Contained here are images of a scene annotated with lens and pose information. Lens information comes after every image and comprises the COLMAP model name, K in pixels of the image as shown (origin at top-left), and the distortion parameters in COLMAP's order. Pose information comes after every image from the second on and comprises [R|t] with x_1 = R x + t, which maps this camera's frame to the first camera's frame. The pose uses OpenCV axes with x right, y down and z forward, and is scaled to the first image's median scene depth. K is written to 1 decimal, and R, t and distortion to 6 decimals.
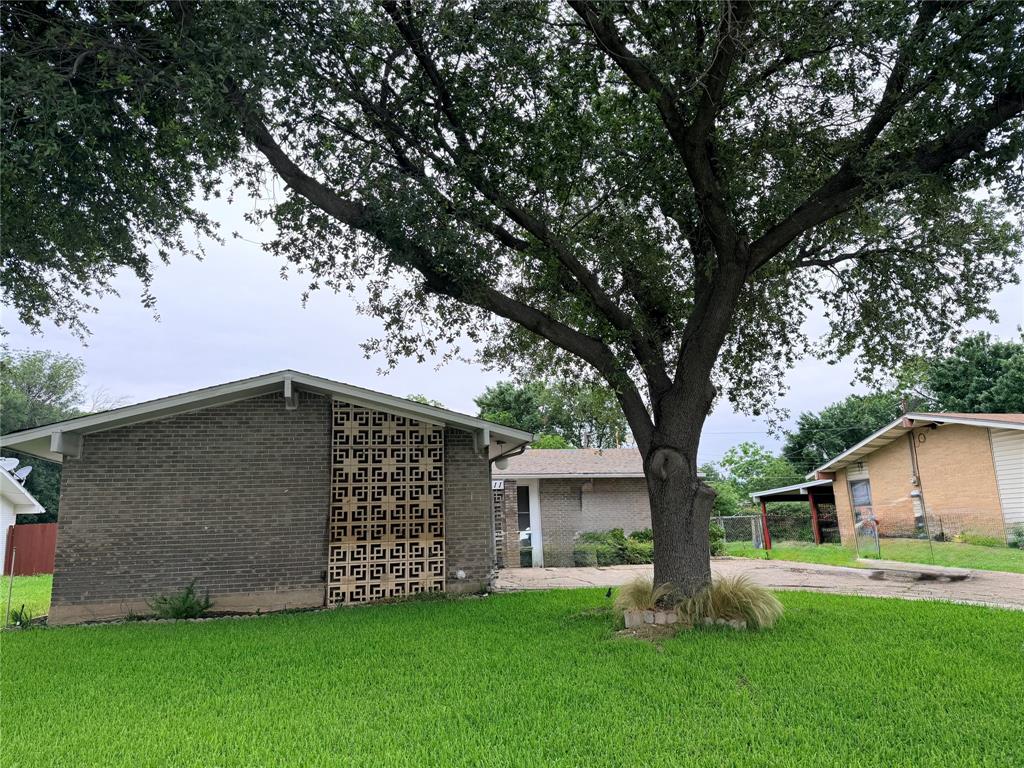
lens RADIAL K [[706.3, 0, 512.0], [0, 706.3, 384.0], [0, 0, 1]] dist [0.000703, -0.047839]
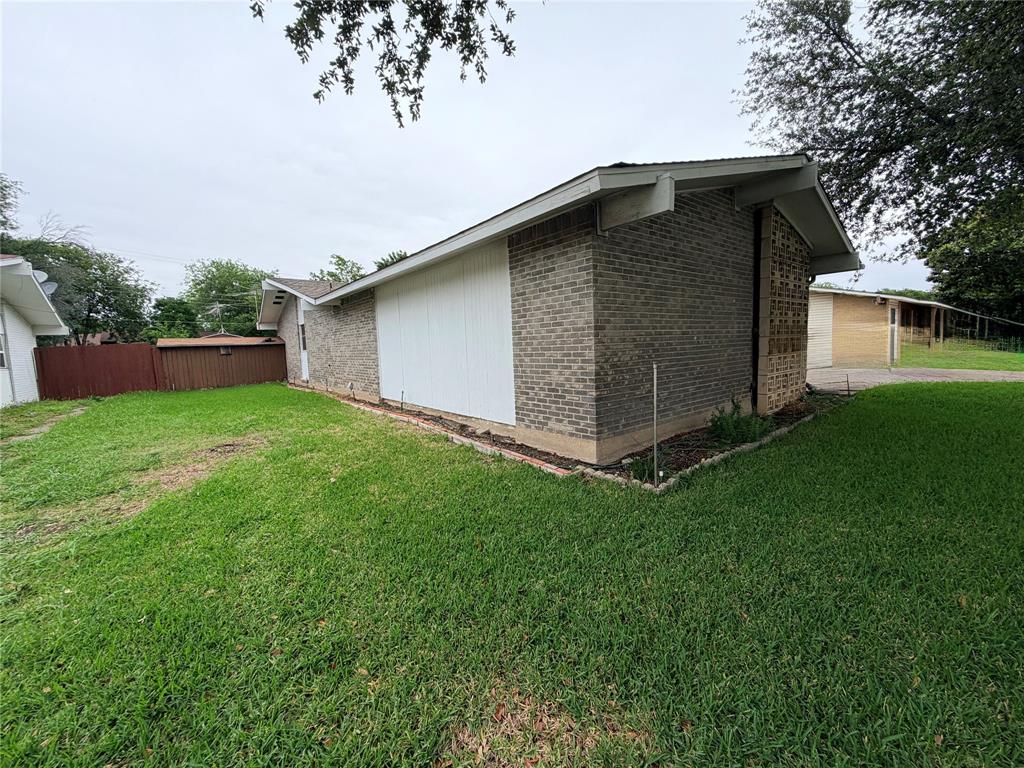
lens RADIAL K [[412.8, 0, 512.0], [0, 412.8, 384.0], [0, 0, 1]] dist [0.000977, 0.000054]
pose [[0.920005, -0.031183, 0.390665, -0.858381], [-0.076620, 0.963282, 0.257326, 0.147558], [-0.384345, -0.266673, 0.883835, 0.631291]]
